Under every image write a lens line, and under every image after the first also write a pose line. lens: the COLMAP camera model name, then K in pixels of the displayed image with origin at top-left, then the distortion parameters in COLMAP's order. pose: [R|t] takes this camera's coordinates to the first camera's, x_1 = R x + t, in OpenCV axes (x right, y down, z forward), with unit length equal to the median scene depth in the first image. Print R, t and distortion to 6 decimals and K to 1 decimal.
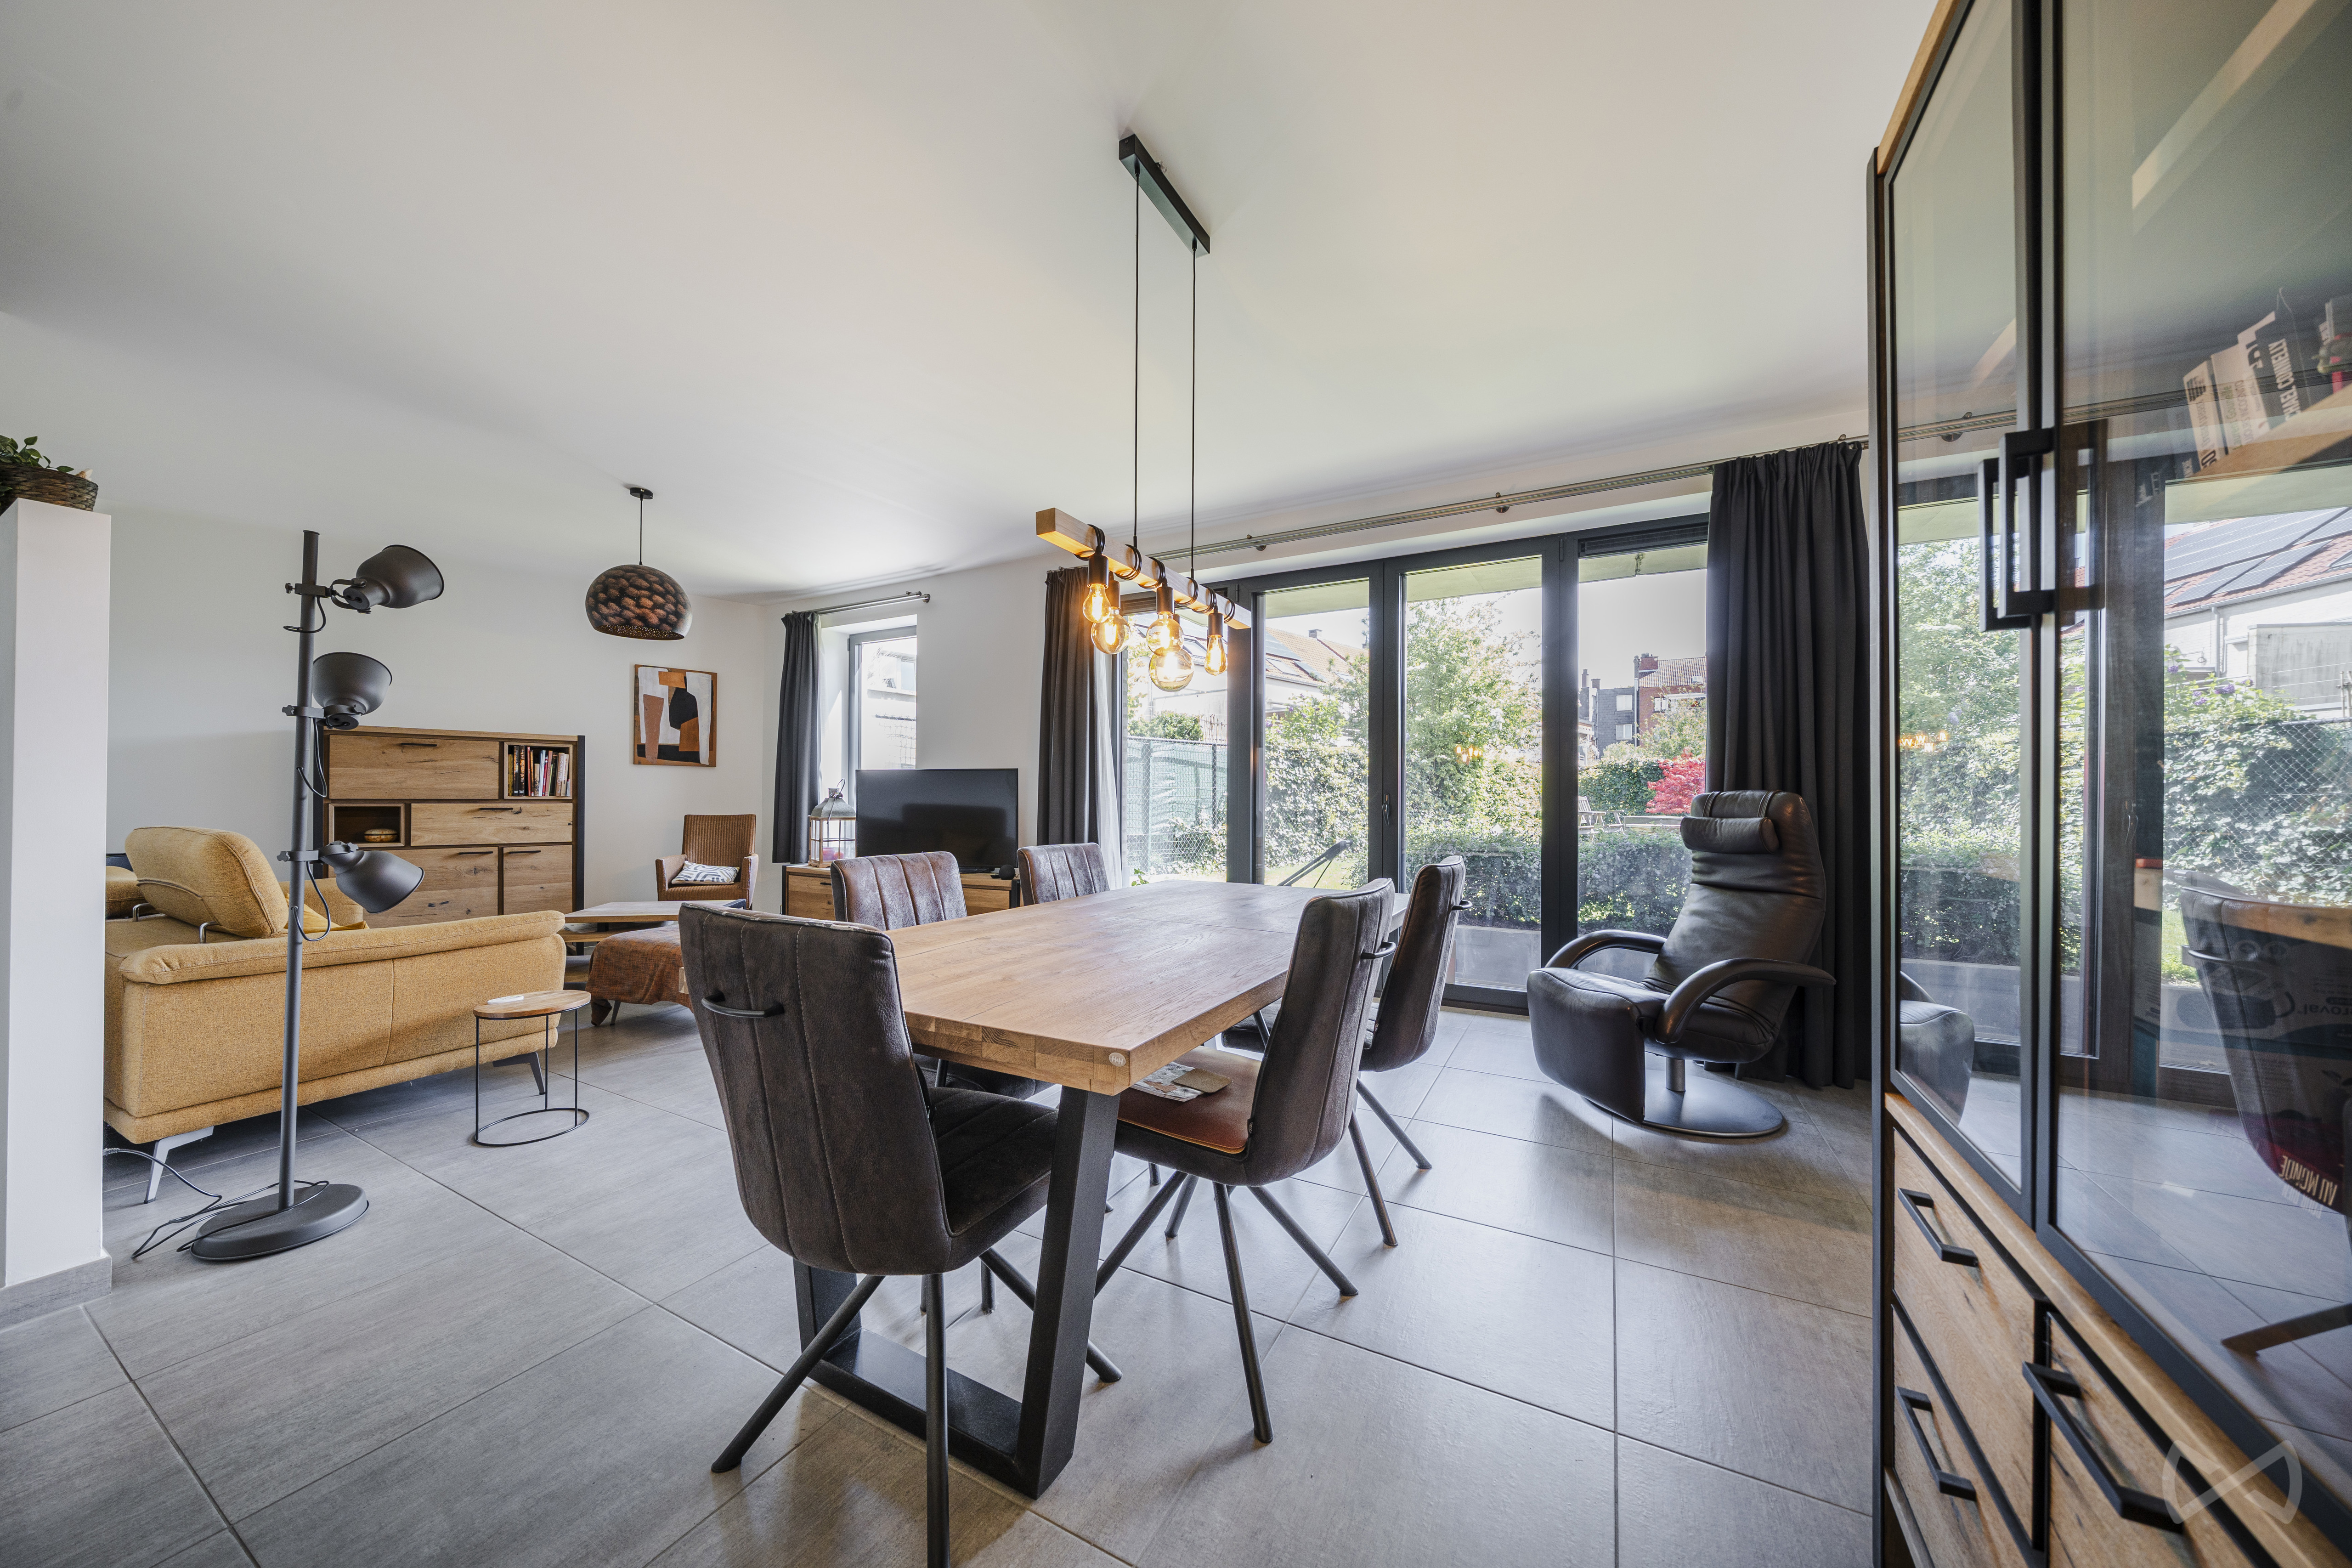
lens RADIAL K [[791.5, 0, 1174.4], [0, 791.5, 794.8], [0, 0, 1]] dist [-0.000104, -0.003412]
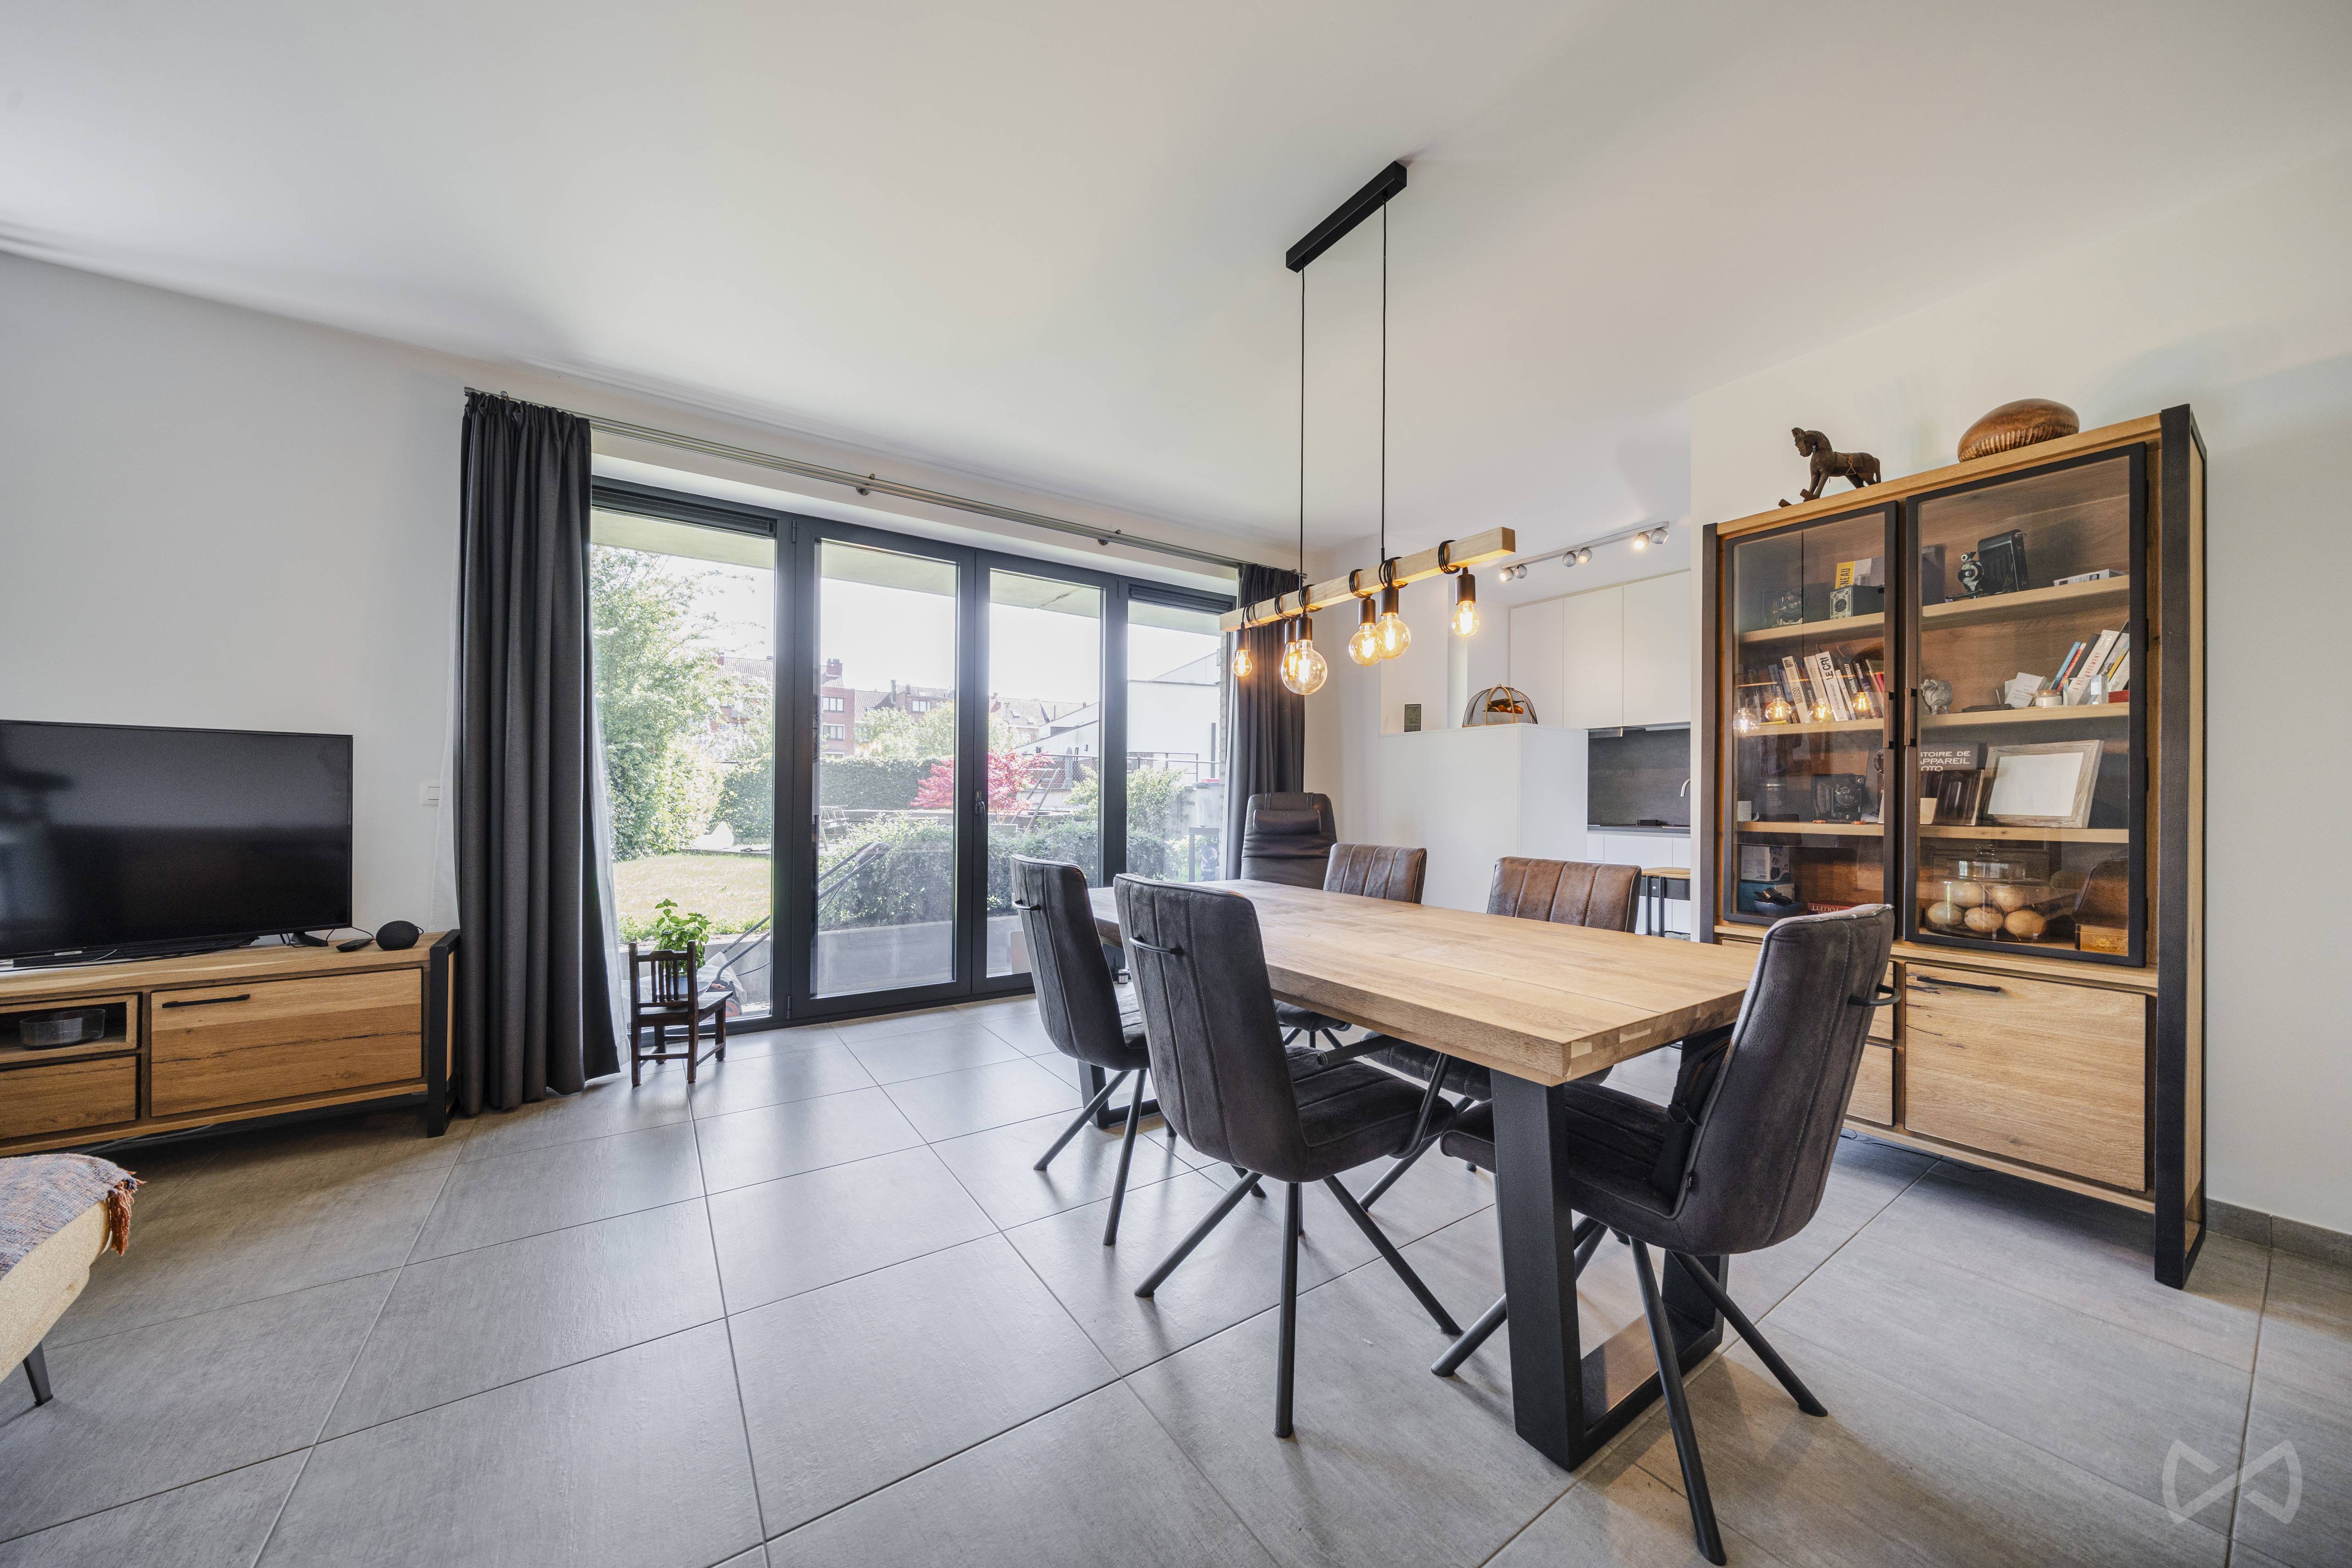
lens RADIAL K [[791.5, 0, 1174.4], [0, 791.5, 794.8], [0, 0, 1]] dist [-0.000104, -0.003412]
pose [[0.454175, 0.003909, 0.890904, -0.503934], [-0.012932, 0.999914, 0.002205, -0.008846], [-0.890819, -0.012523, 0.454187, 0.381455]]
